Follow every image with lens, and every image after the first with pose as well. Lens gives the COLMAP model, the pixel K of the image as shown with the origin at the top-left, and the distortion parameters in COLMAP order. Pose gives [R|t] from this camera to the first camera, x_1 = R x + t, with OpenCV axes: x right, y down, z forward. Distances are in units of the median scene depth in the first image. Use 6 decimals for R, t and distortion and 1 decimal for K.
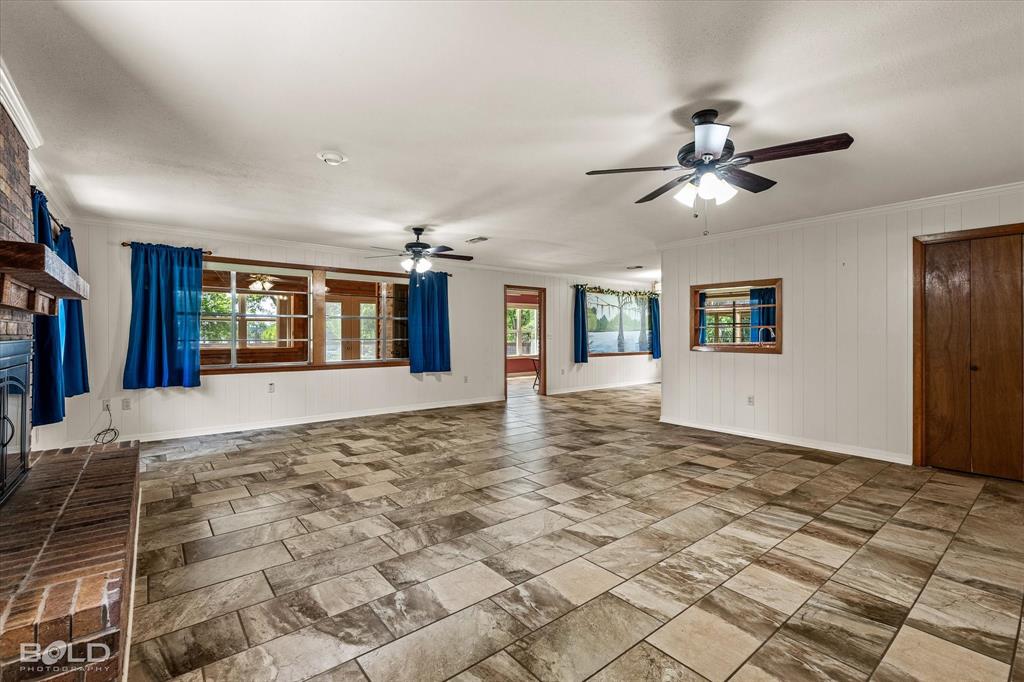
lens RADIAL K [[451.3, 0, 521.1], [0, 451.3, 334.5], [0, 0, 1]] dist [-0.003819, 0.000618]
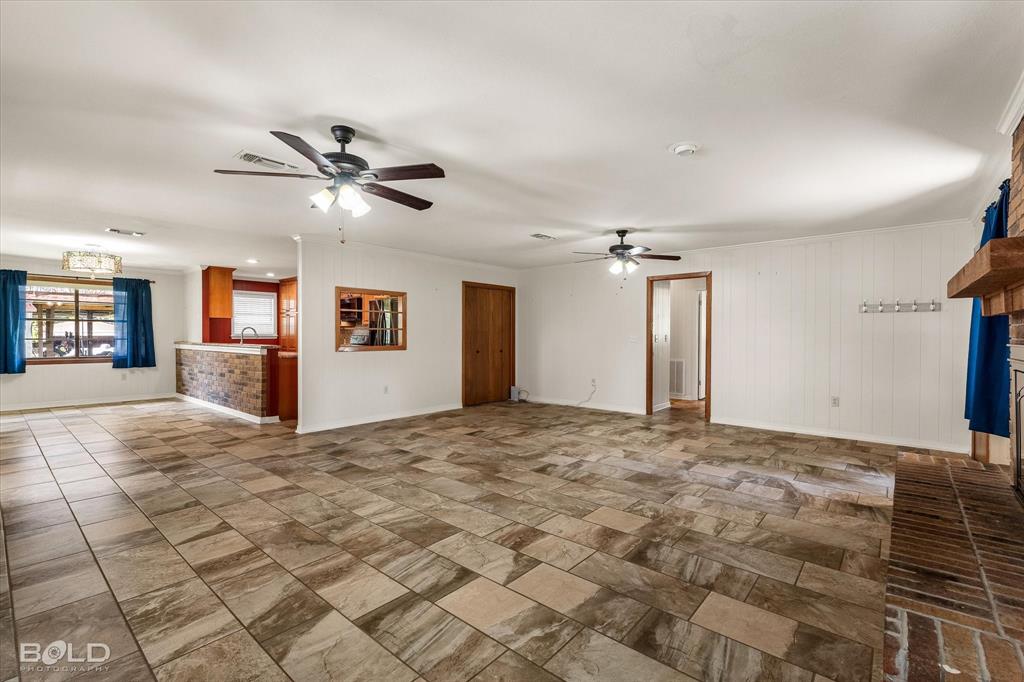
lens RADIAL K [[451.3, 0, 510.0], [0, 451.3, 338.2], [0, 0, 1]] dist [-0.003819, 0.000618]
pose [[-0.163296, -0.009070, 0.986535, -1.128636], [-0.000299, 0.999958, 0.009144, -0.005520], [-0.986577, 0.001198, -0.163292, 1.325659]]
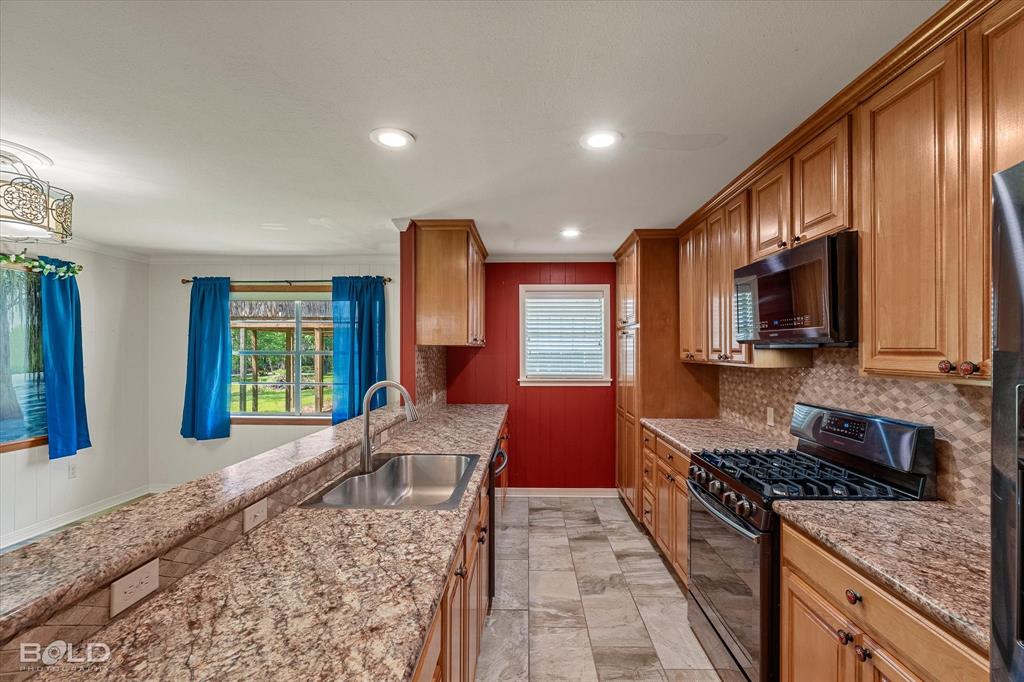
lens RADIAL K [[451.3, 0, 515.1], [0, 451.3, 348.2], [0, 0, 1]] dist [-0.003819, 0.000618]
pose [[0.662038, 0.002596, 0.749466, 0.866593], [0.002267, 0.999982, -0.005465, -0.079331], [-0.749467, 0.005317, 0.662021, 1.682470]]
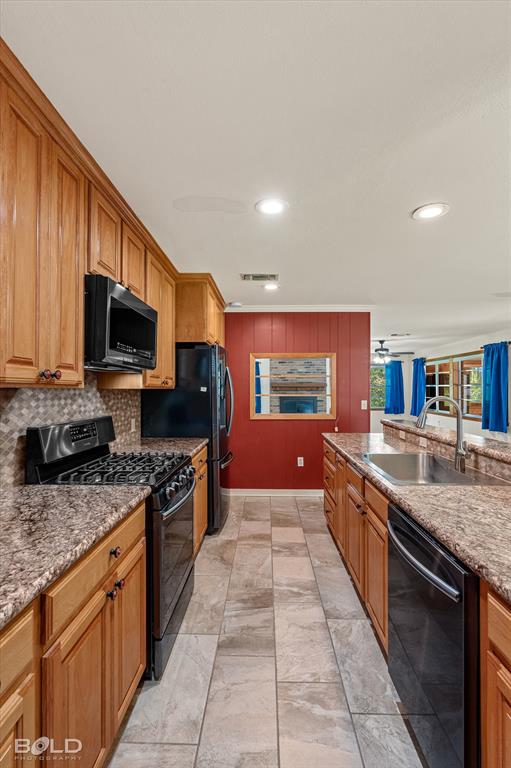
lens RADIAL K [[358.9, 0, 244.1], [0, 358.9, 389.6], [0, 0, 1]] dist [-0.001378, 0.001045]
pose [[-0.684892, 0.002276, -0.728641, 1.856047], [-0.000694, 0.999993, 0.003776, -0.051793], [0.728644, 0.003092, -0.684886, 2.368788]]
